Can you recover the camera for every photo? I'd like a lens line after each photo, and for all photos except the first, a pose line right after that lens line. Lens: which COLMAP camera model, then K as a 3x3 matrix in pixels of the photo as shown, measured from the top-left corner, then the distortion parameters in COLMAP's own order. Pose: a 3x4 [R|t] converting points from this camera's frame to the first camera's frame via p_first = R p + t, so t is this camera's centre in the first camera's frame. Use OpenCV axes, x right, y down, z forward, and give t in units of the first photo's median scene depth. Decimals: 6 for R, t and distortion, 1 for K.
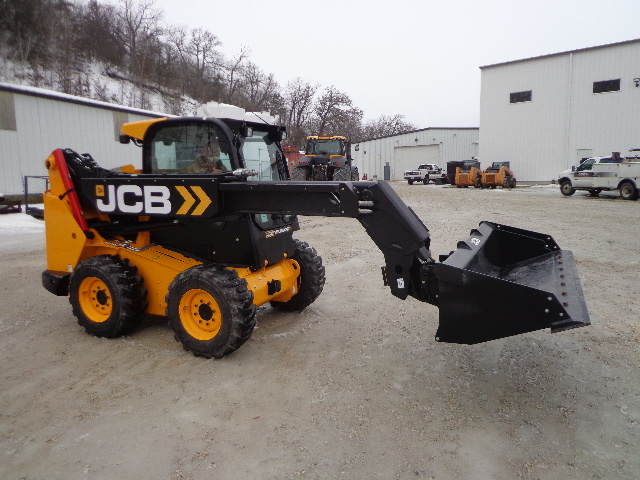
lens RADIAL K [[483.2, 0, 317.0], [0, 483.2, 214.7], [0, 0, 1]] dist [-0.030842, 0.006059]
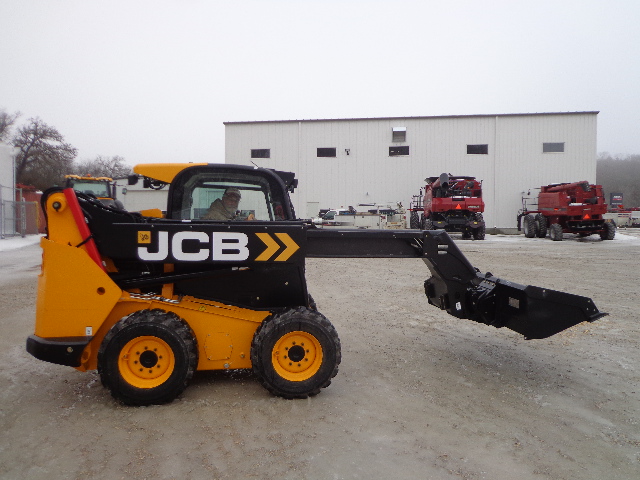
lens RADIAL K [[483.2, 0, 317.0], [0, 483.2, 214.7], [0, 0, 1]] dist [-0.030842, 0.006059]
pose [[0.824001, 0.025463, 0.566016, -0.731782], [0.029772, 0.995664, -0.088133, -0.003754], [-0.565805, 0.089474, 0.819670, 0.086194]]
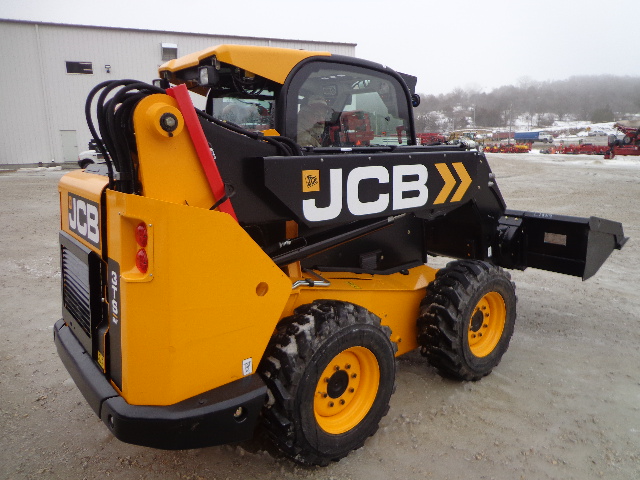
lens RADIAL K [[483.2, 0, 317.0], [0, 483.2, 214.7], [0, 0, 1]] dist [-0.030842, 0.006059]
pose [[0.419717, -0.128534, 0.898508, -0.950050], [0.095476, 0.990683, 0.097121, -0.066980], [-0.902619, 0.045023, 0.428078, 0.824125]]
